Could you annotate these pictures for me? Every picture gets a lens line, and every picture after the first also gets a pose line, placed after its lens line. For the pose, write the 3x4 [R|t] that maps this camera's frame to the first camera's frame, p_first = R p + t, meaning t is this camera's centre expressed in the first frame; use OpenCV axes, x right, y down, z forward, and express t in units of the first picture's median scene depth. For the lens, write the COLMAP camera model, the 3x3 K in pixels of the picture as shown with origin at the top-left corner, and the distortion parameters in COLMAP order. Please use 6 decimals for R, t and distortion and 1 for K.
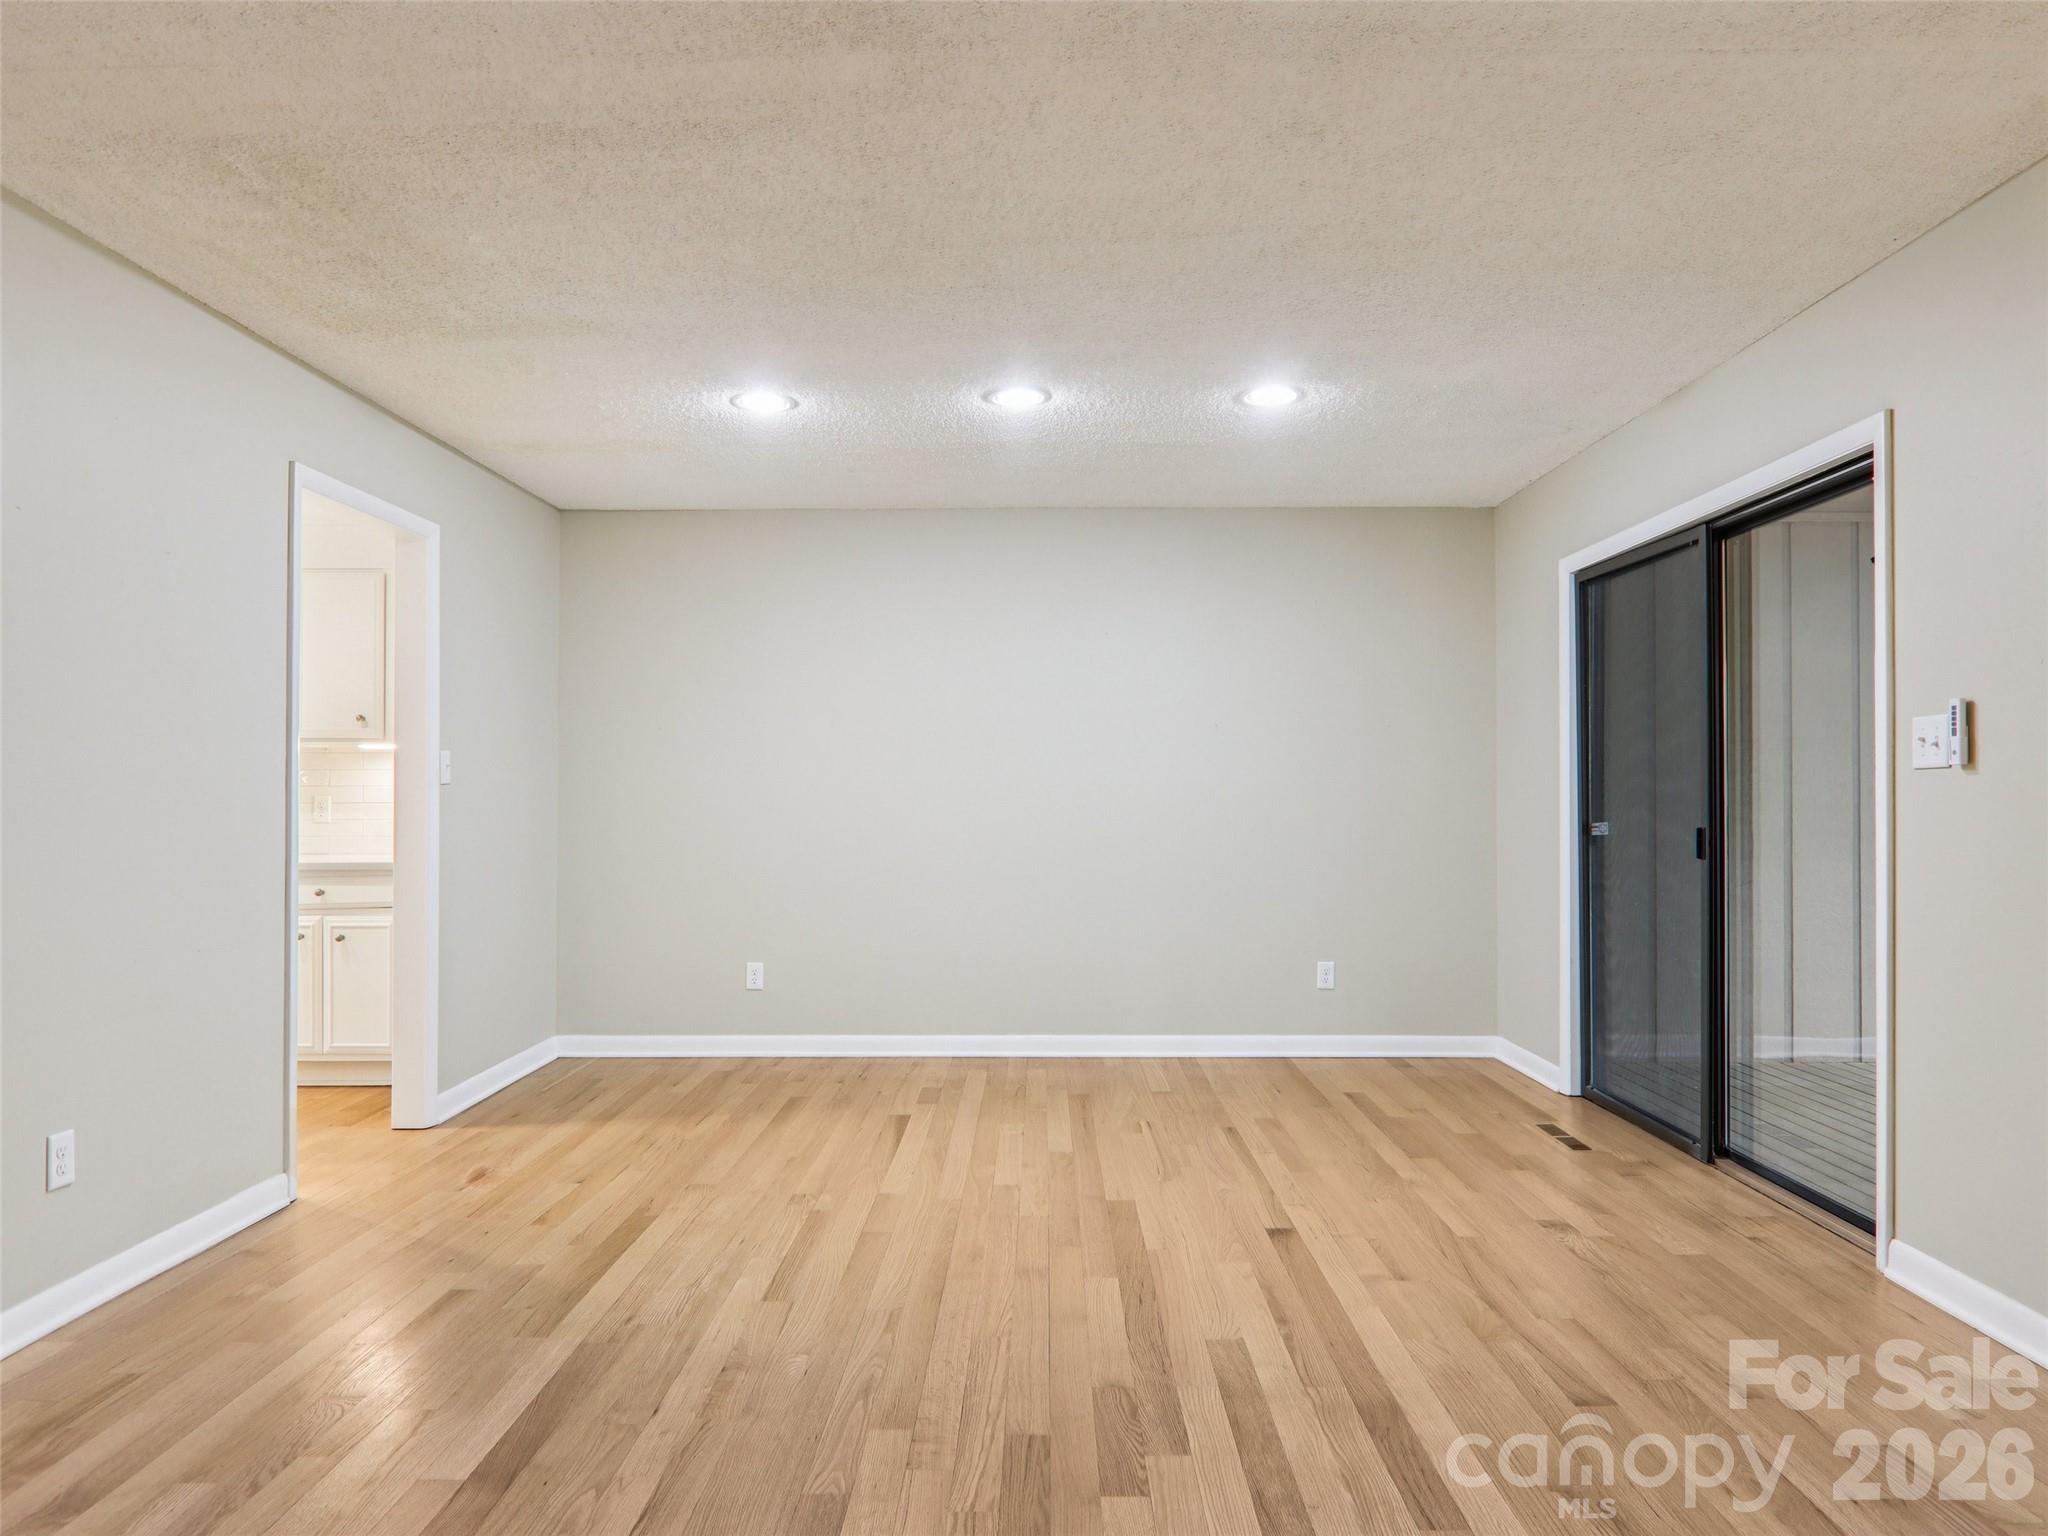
lens RADIAL K [[1275.9, 0, 1025.6], [0, 1275.9, 788.0], [0, 0, 1]] dist [0.004579, -0.019035]
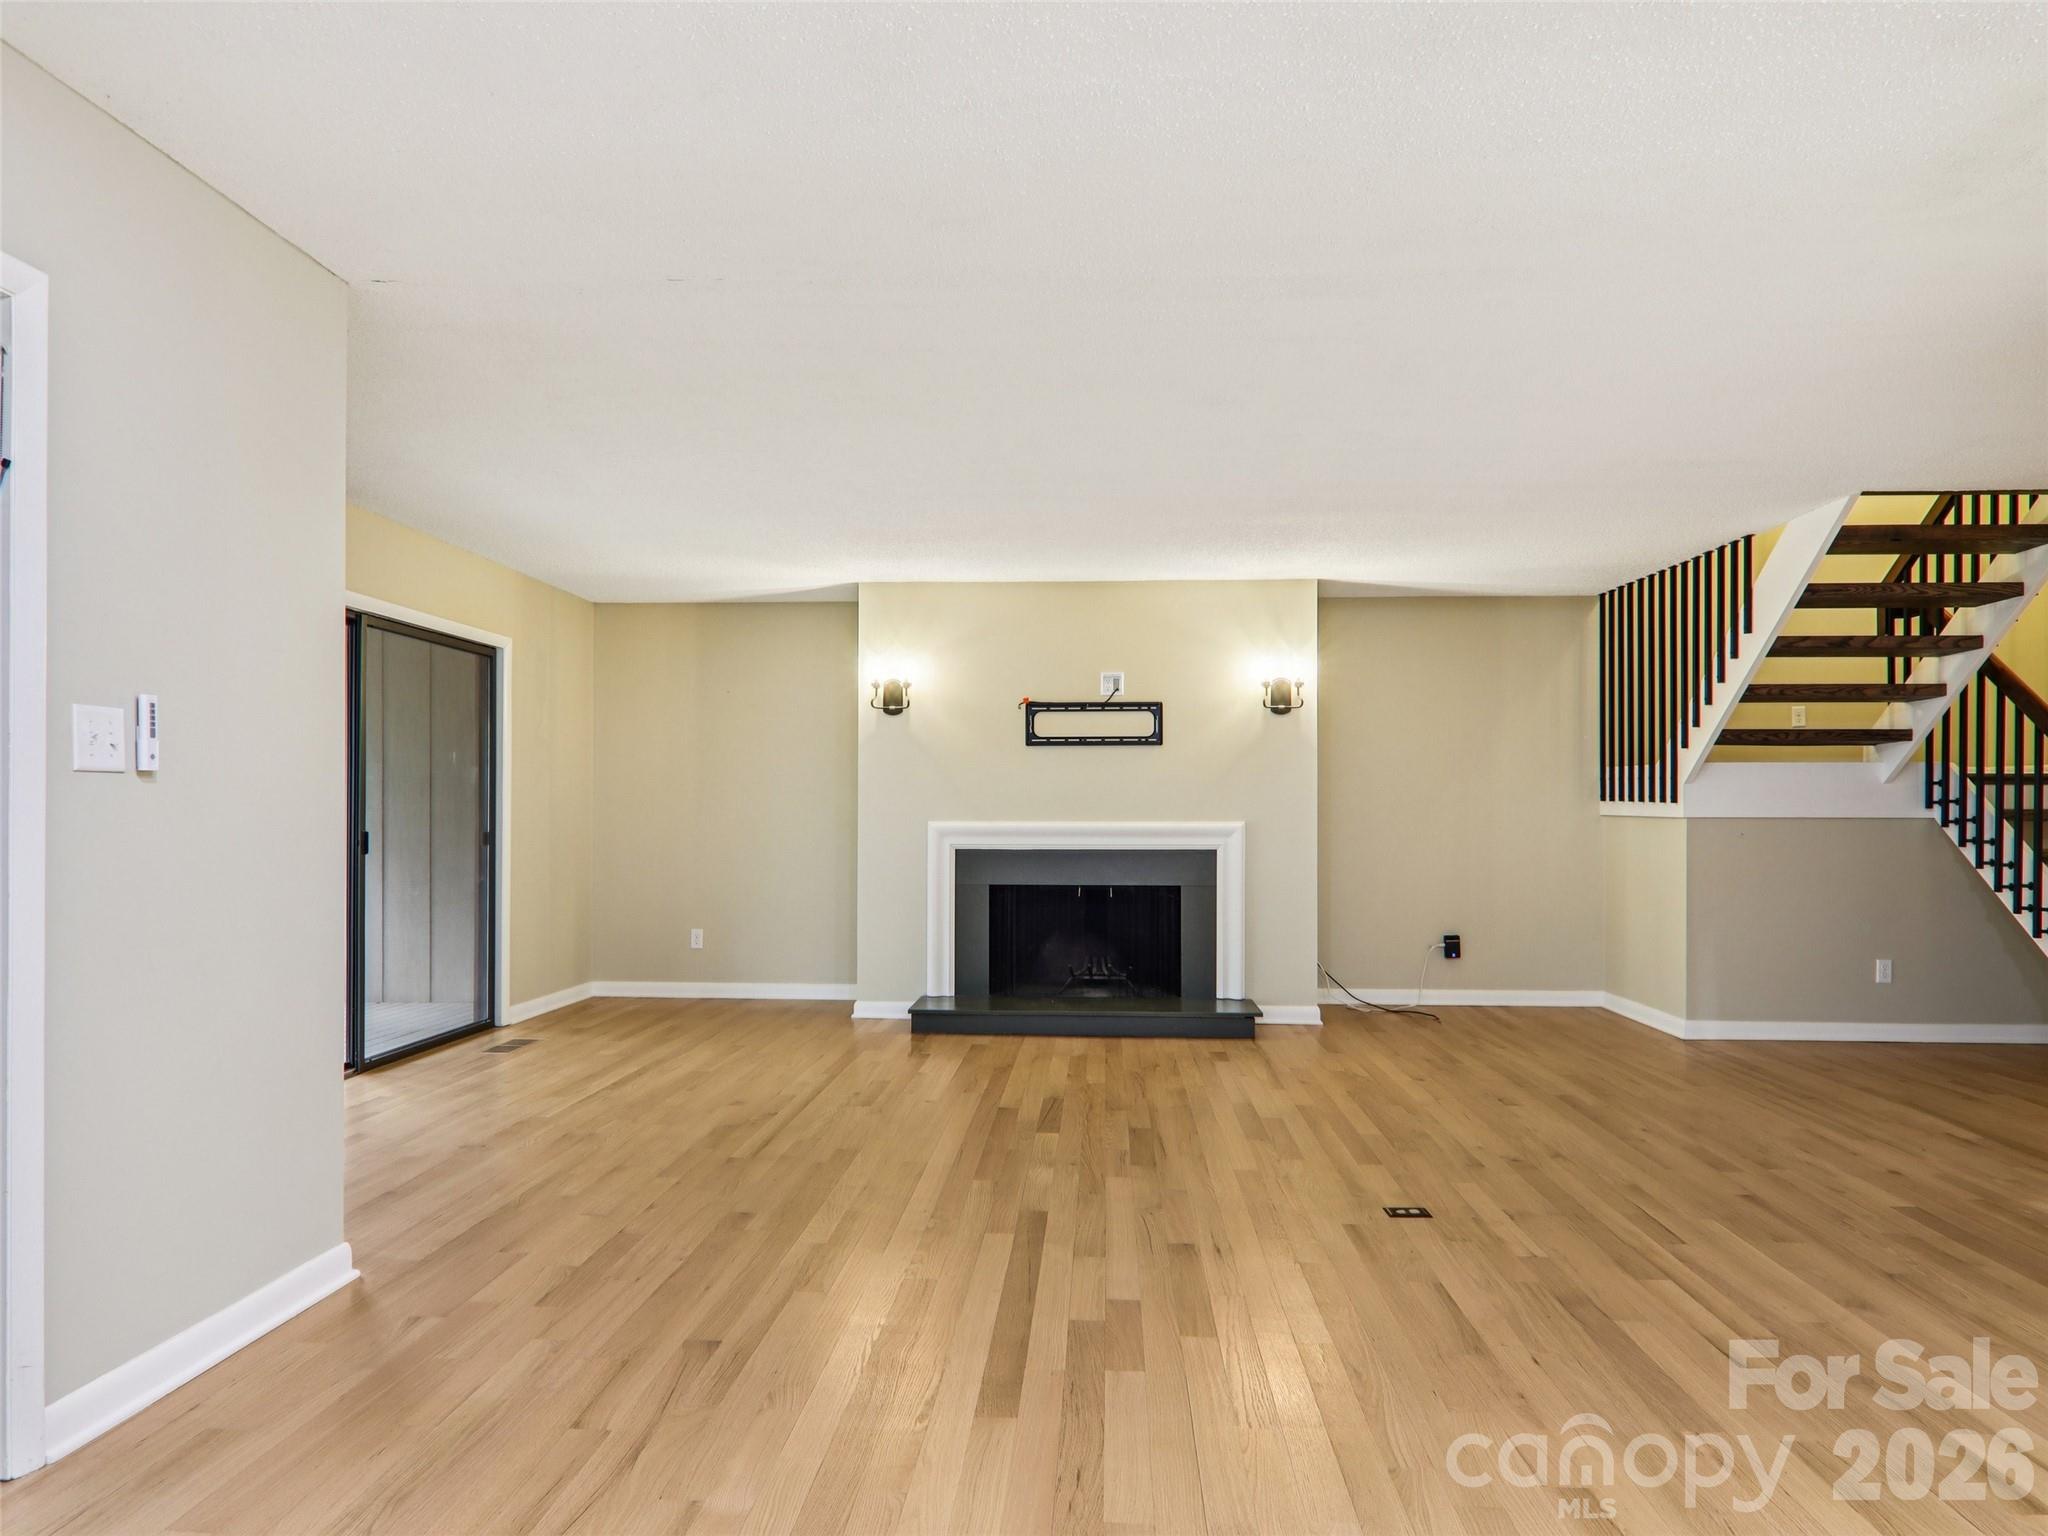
lens RADIAL K [[1289.1, 0, 1023.7], [0, 1289.1, 810.9], [0, 0, 1]] dist [-0.002421, -0.001386]
pose [[-0.998810, -0.001423, 0.048746, 0.061744], [-0.002002, 0.999928, -0.011835, 0.011925], [-0.048725, -0.011918, -0.998741, 1.263858]]
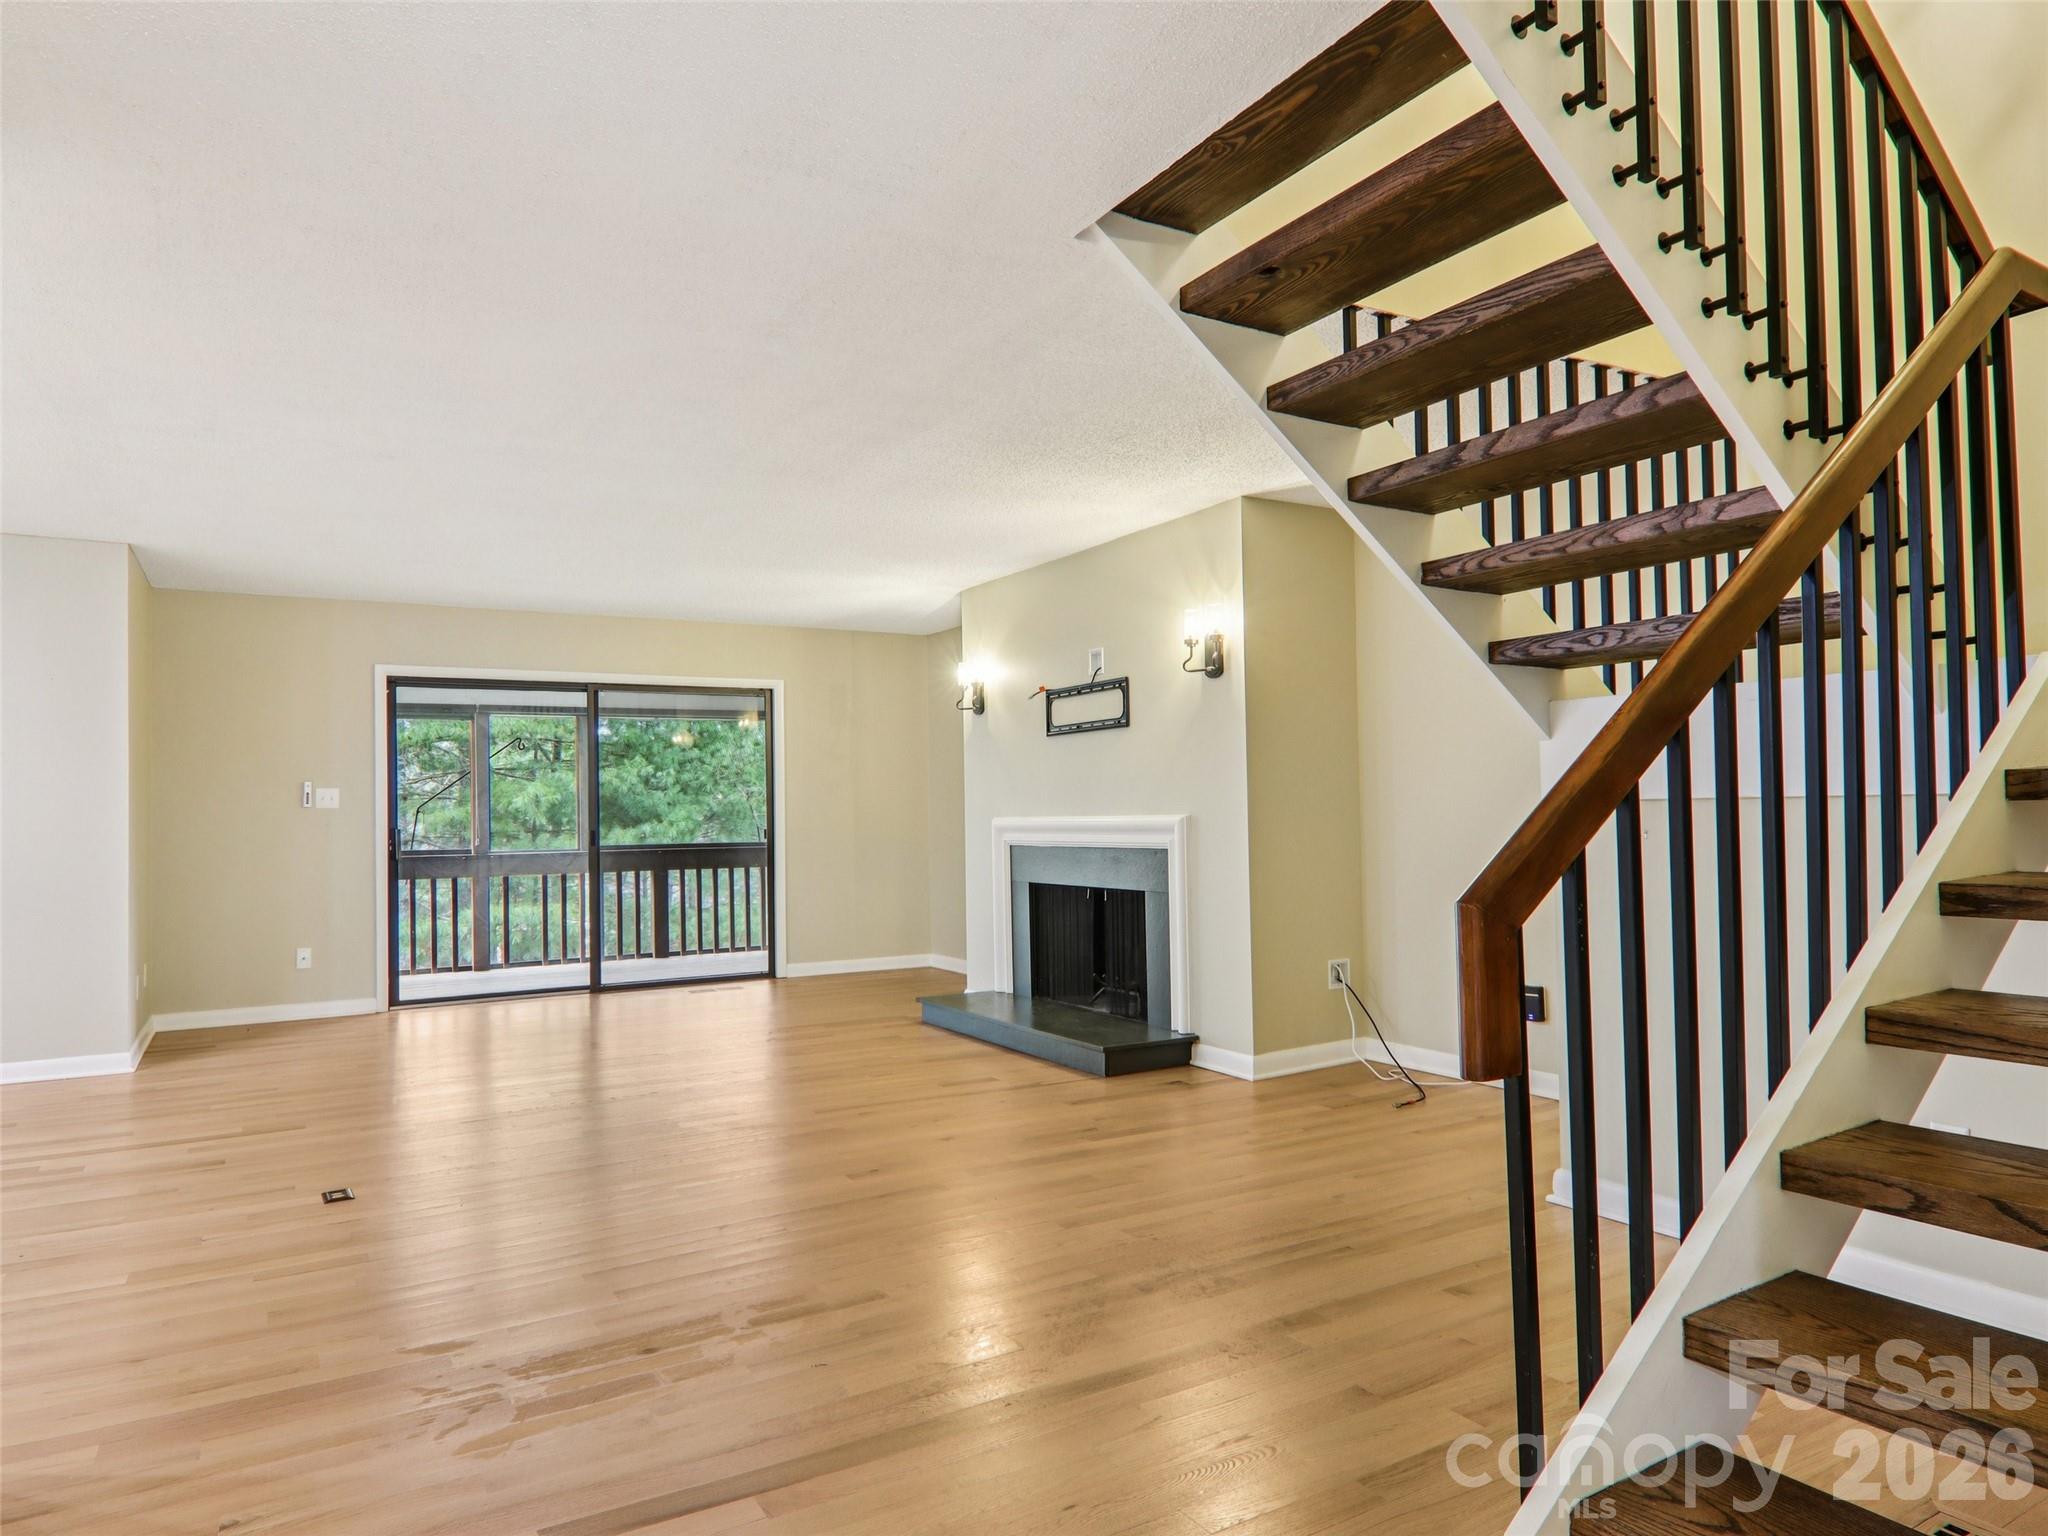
lens RADIAL K [[1275.9, 0, 1025.6], [0, 1275.9, 788.0], [0, 0, 1]] dist [0.004579, -0.019035]
pose [[-0.514407, 0.025844, 0.857157, -1.243975], [0.009217, 0.999655, -0.024609, 0.009054], [-0.857497, -0.004759, -0.514468, 0.390432]]
